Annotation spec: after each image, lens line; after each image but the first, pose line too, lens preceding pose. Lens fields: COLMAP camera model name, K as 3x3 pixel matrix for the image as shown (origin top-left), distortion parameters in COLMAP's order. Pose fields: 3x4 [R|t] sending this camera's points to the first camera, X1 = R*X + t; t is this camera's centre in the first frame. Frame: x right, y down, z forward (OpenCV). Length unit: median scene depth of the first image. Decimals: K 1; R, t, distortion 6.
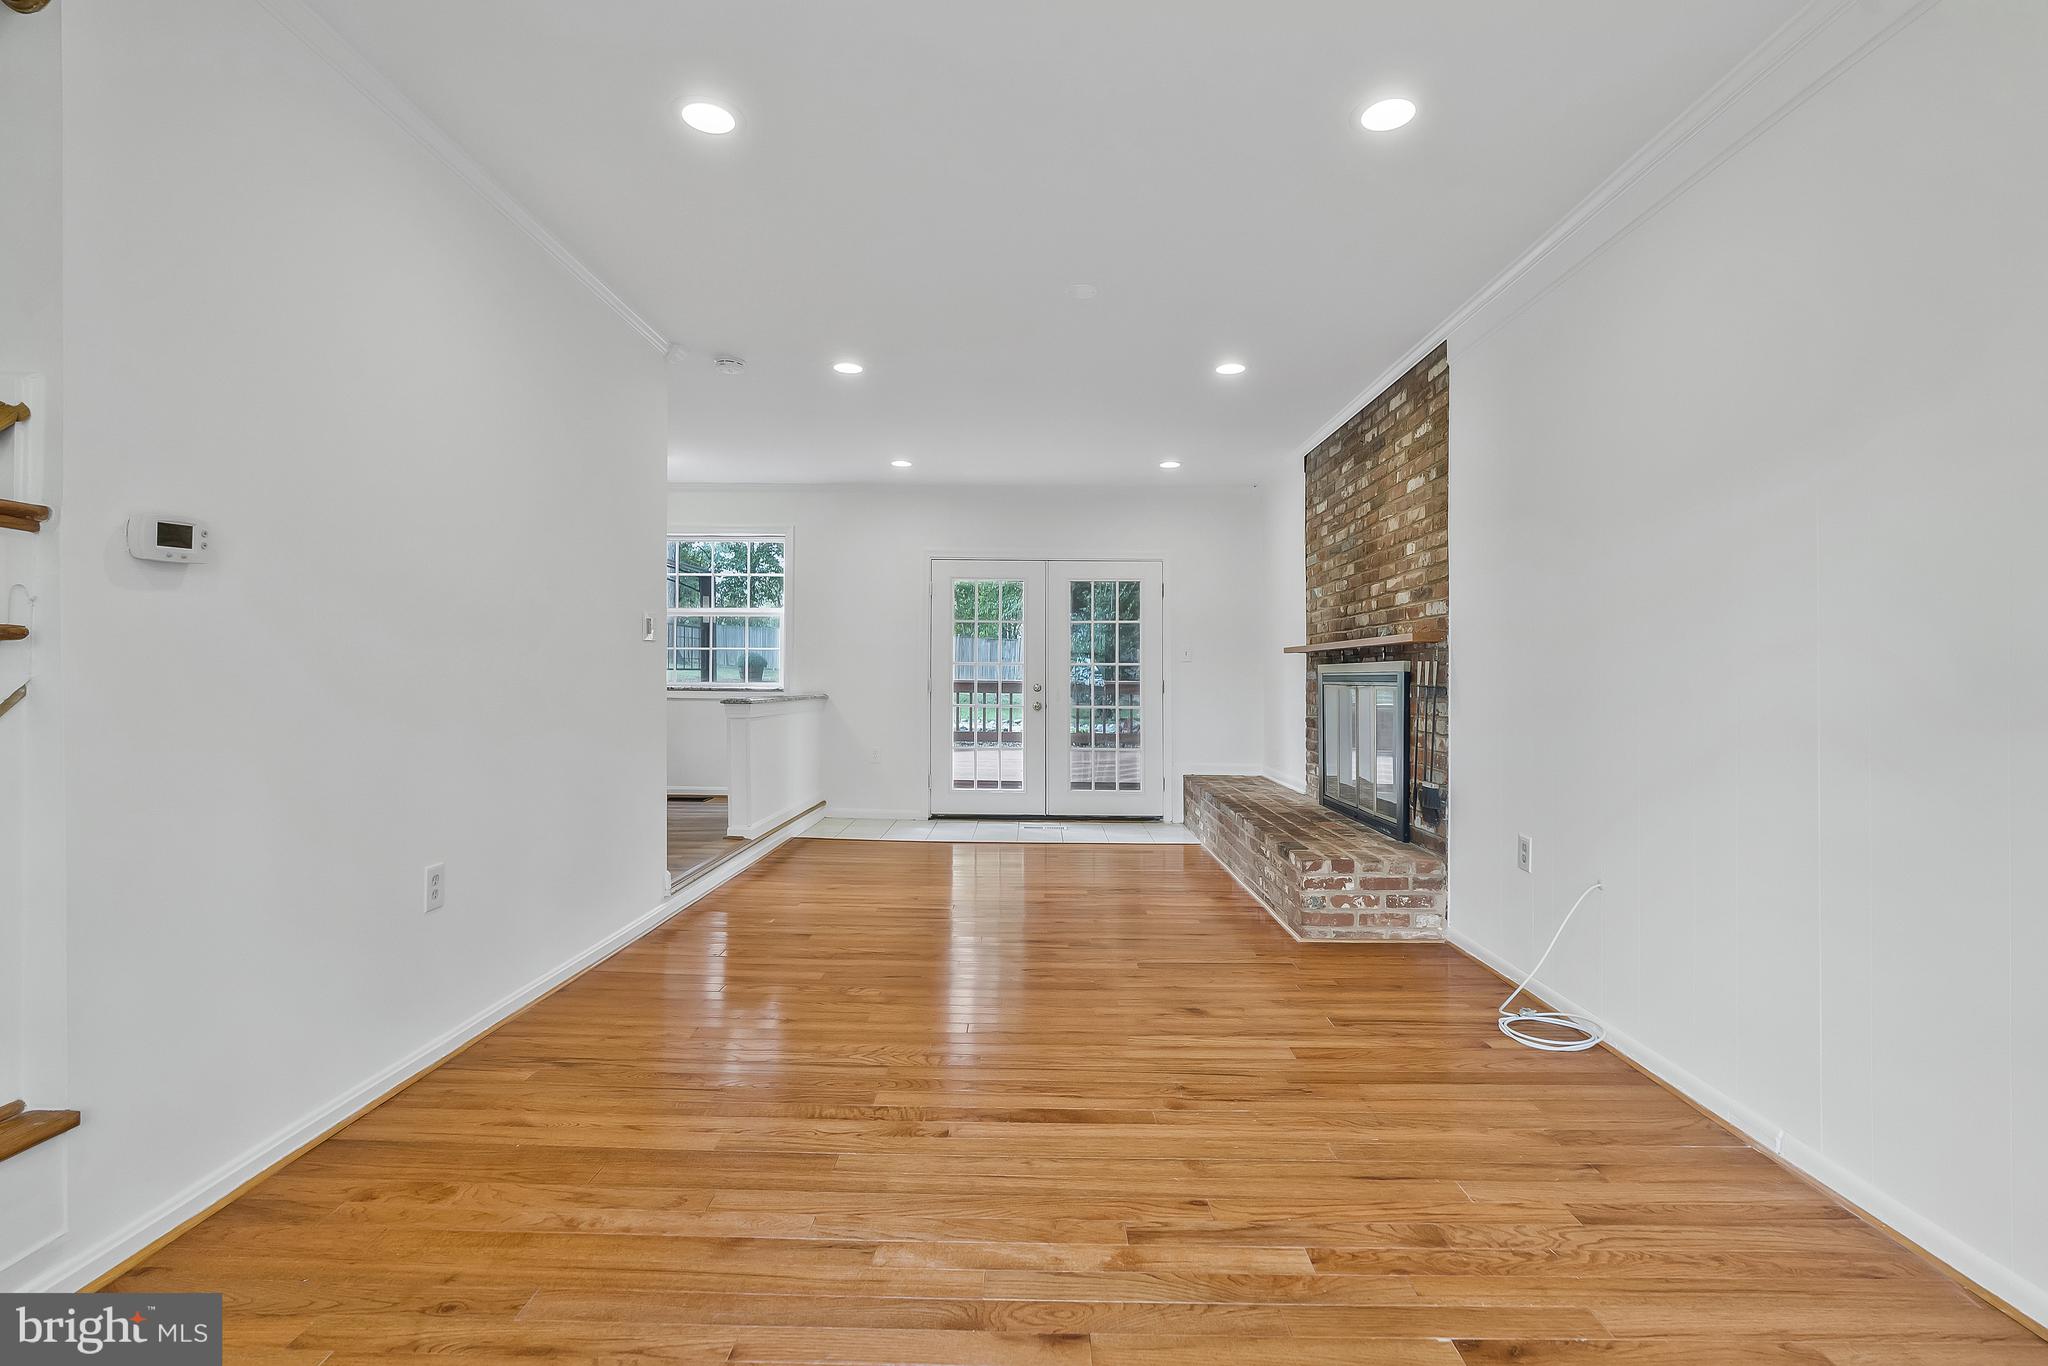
lens RADIAL K [[953.1, 0, 1031.6], [0, 953.1, 681.0], [0, 0, 1]] dist [-0.011705, 0.007089]
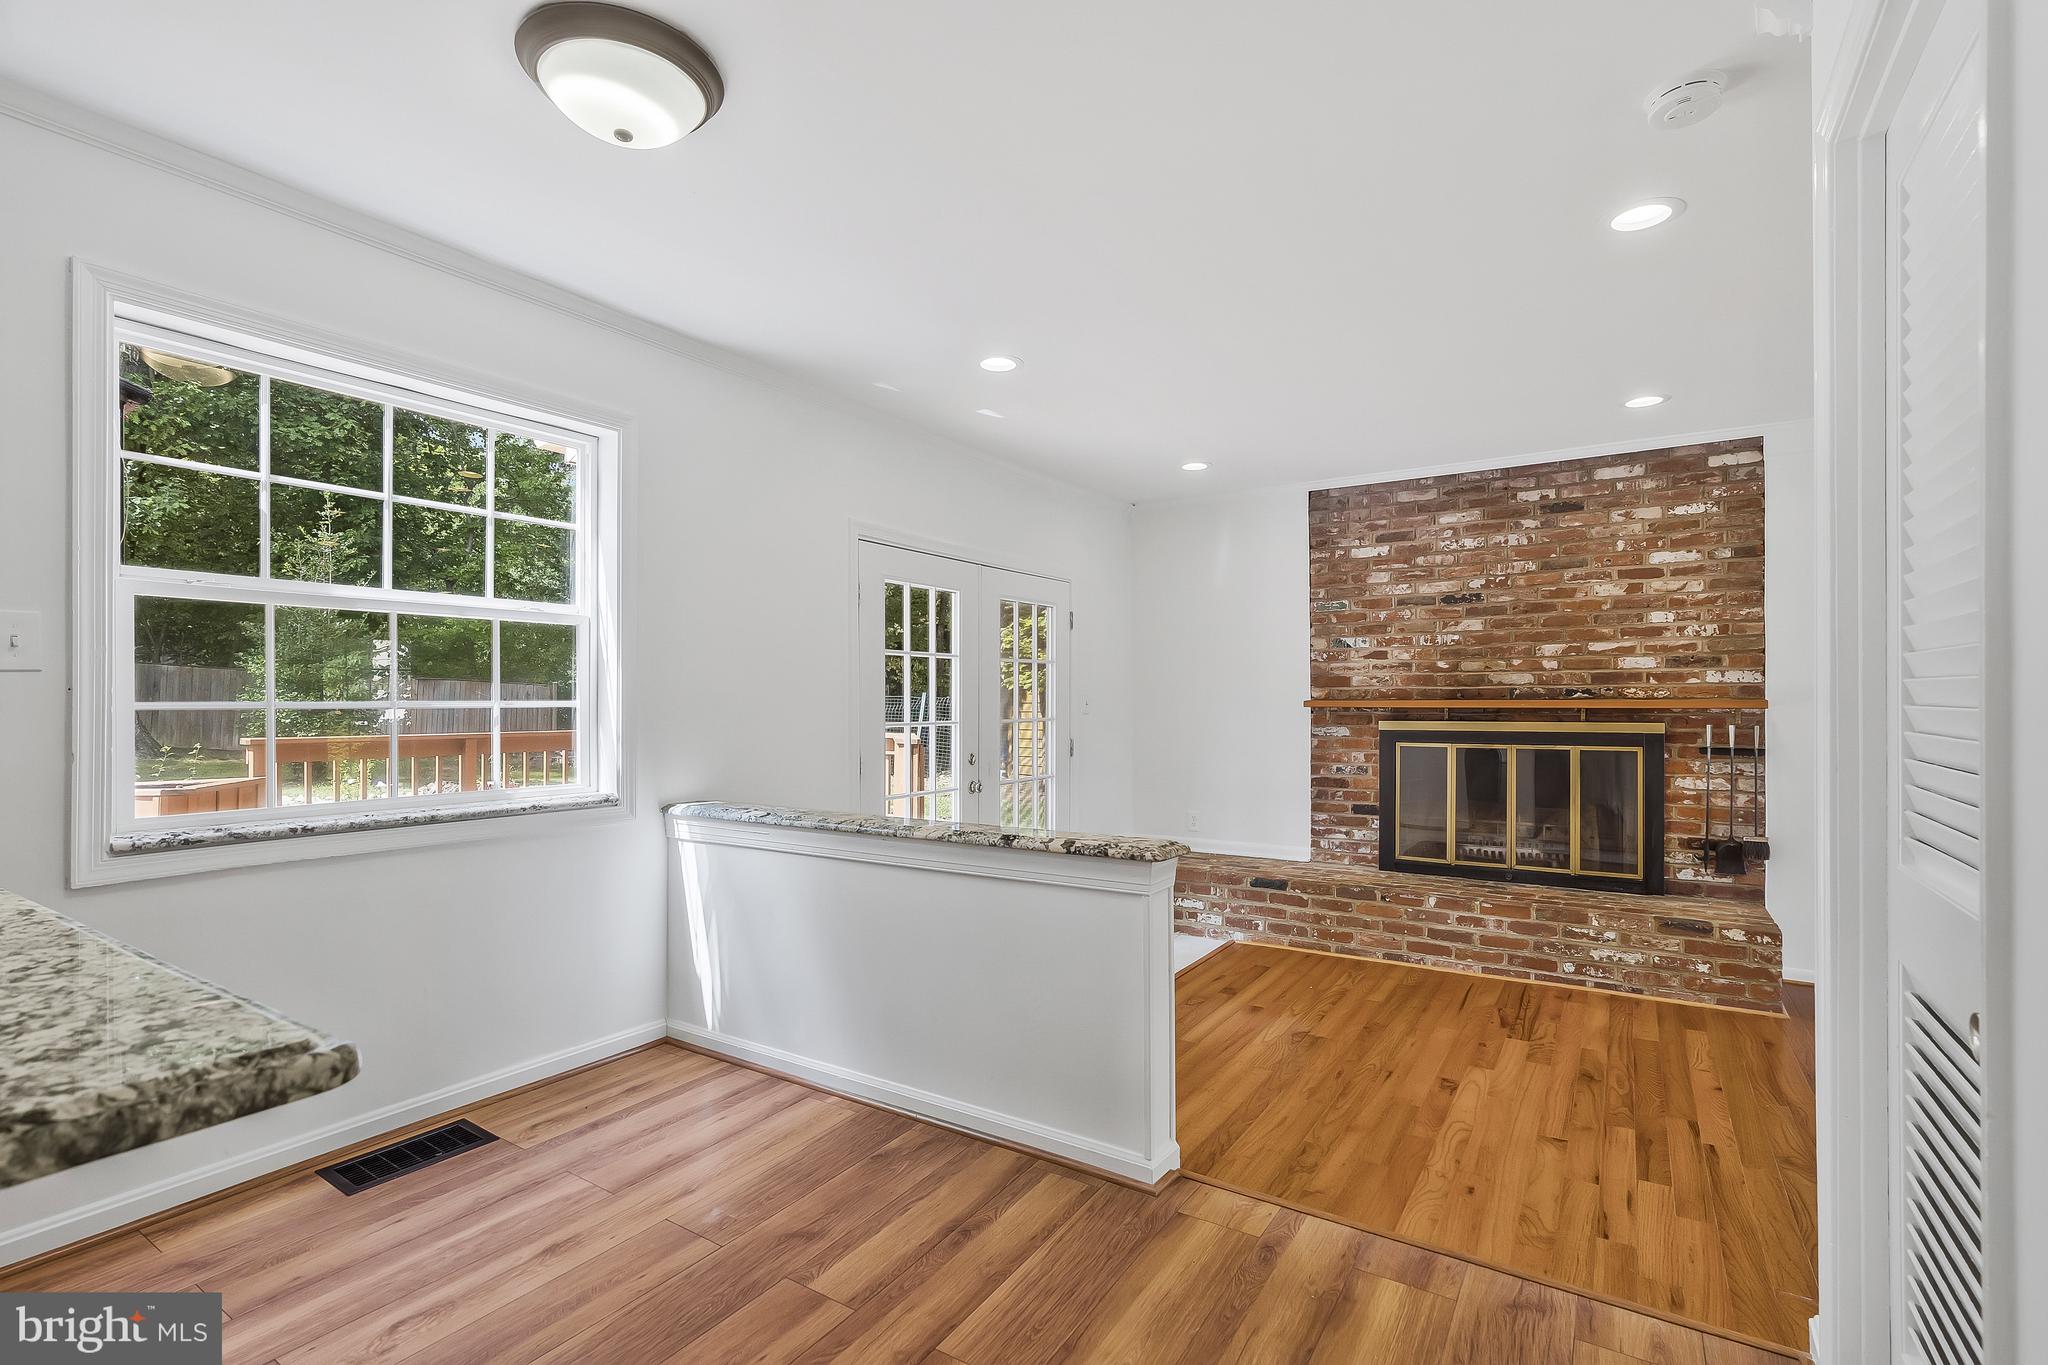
lens RADIAL K [[939.0, 0, 1031.7], [0, 939.0, 688.4], [0, 0, 1]] dist [0.001073, 0.000877]
pose [[0.532619, -0.000436, 0.846355, -0.948997], [0.009598, 0.999939, -0.005525, -0.067607], [-0.846301, 0.011066, 0.532591, 1.149720]]
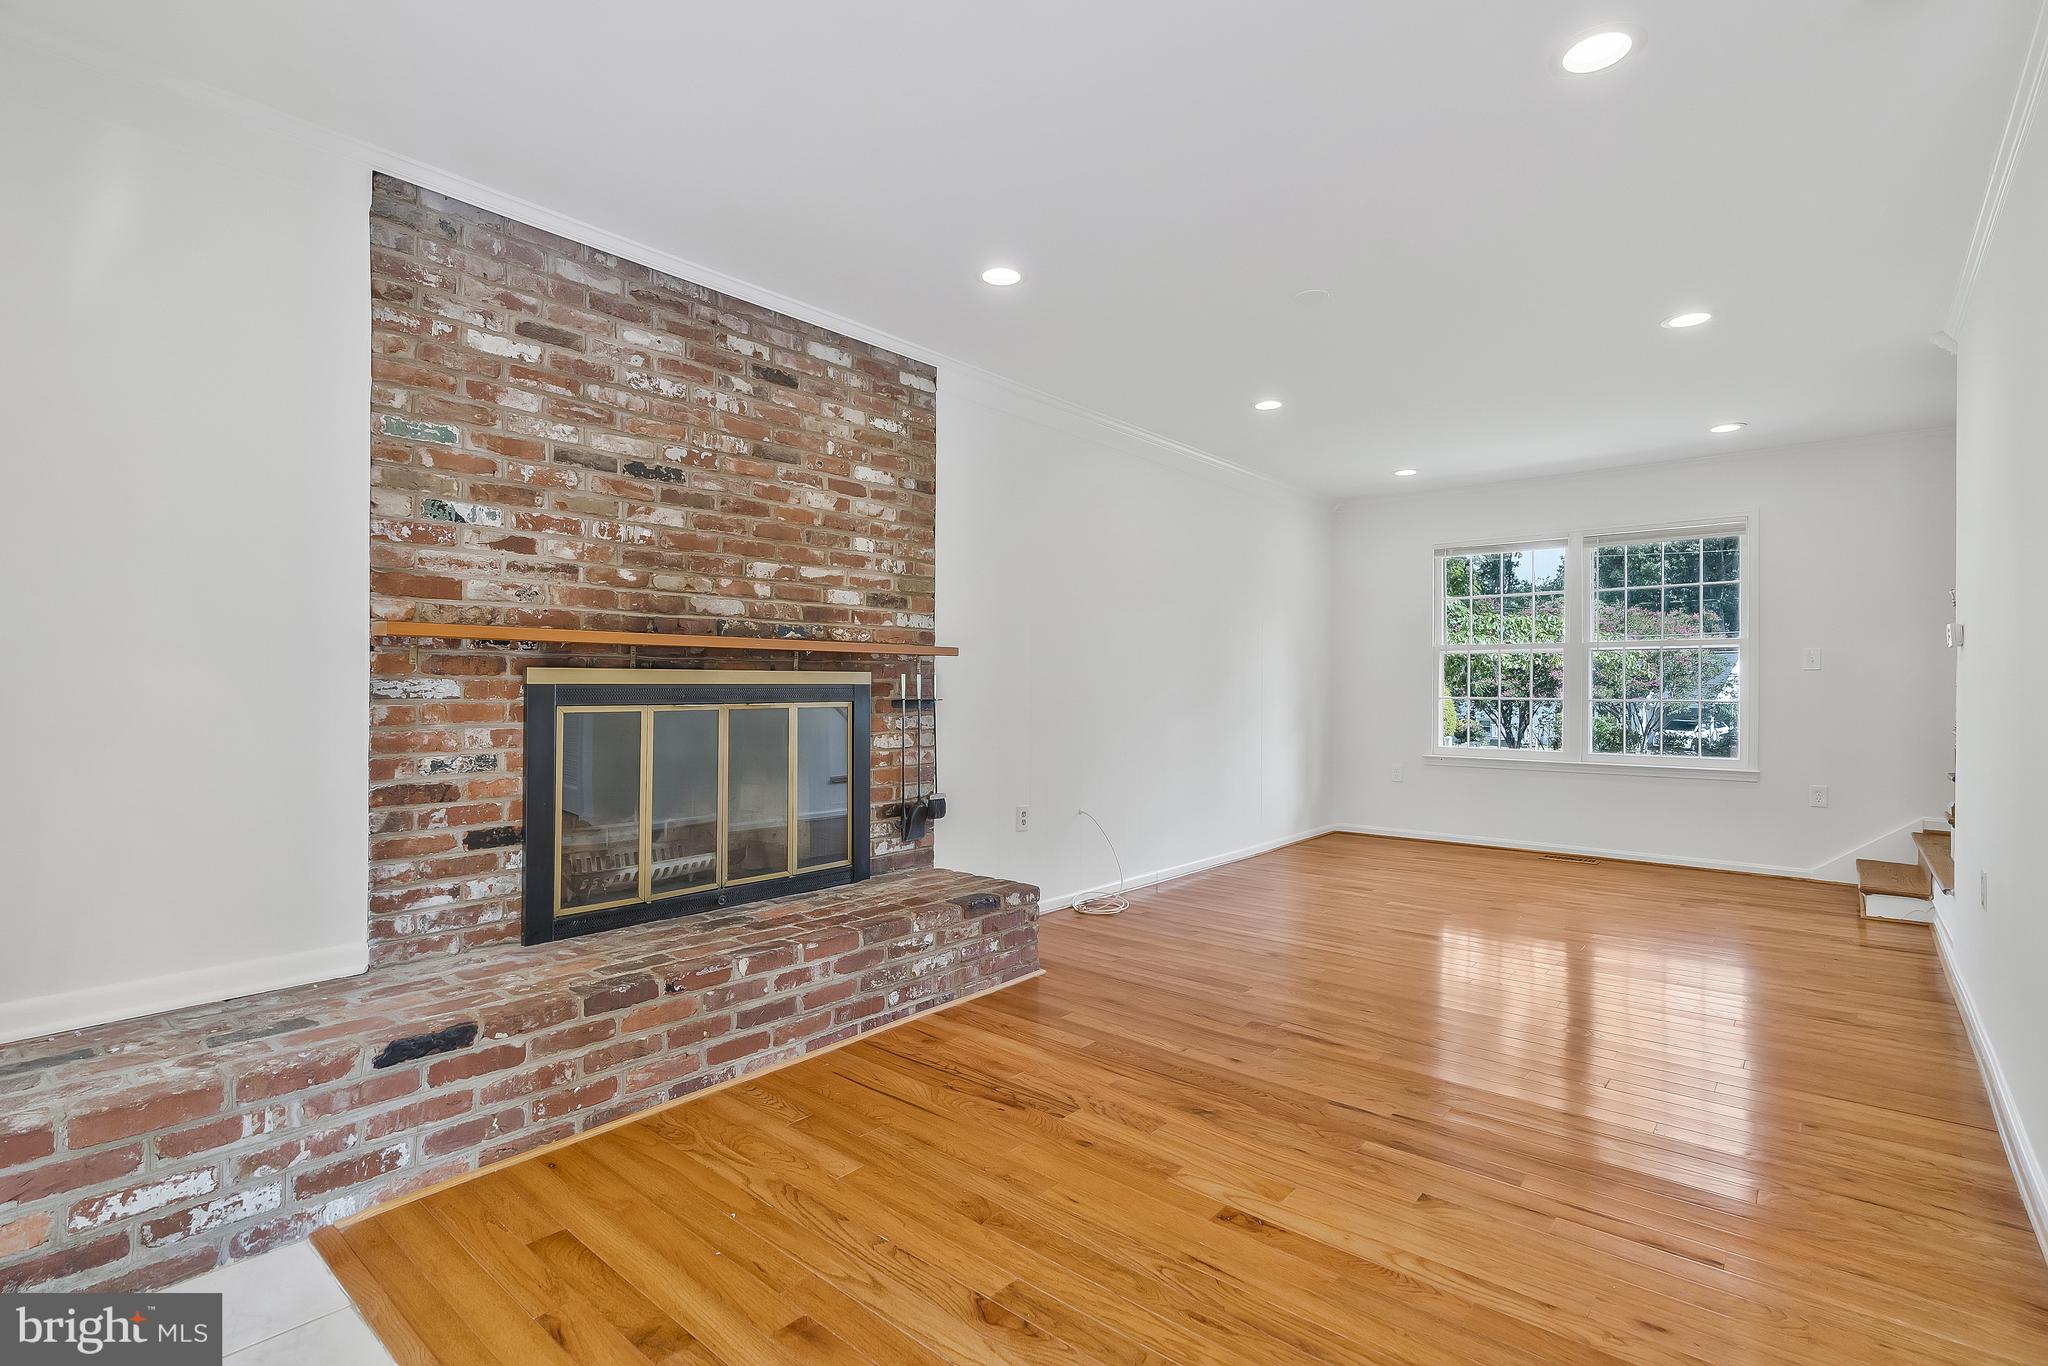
lens RADIAL K [[953.1, 0, 1031.6], [0, 953.1, 681.0], [0, 0, 1]] dist [-0.011705, 0.007089]
pose [[-0.762022, -0.010428, 0.647467, -0.323020], [-0.009791, 0.999942, 0.004582, -0.021259], [-0.647477, -0.002848, -0.762079, 1.739822]]
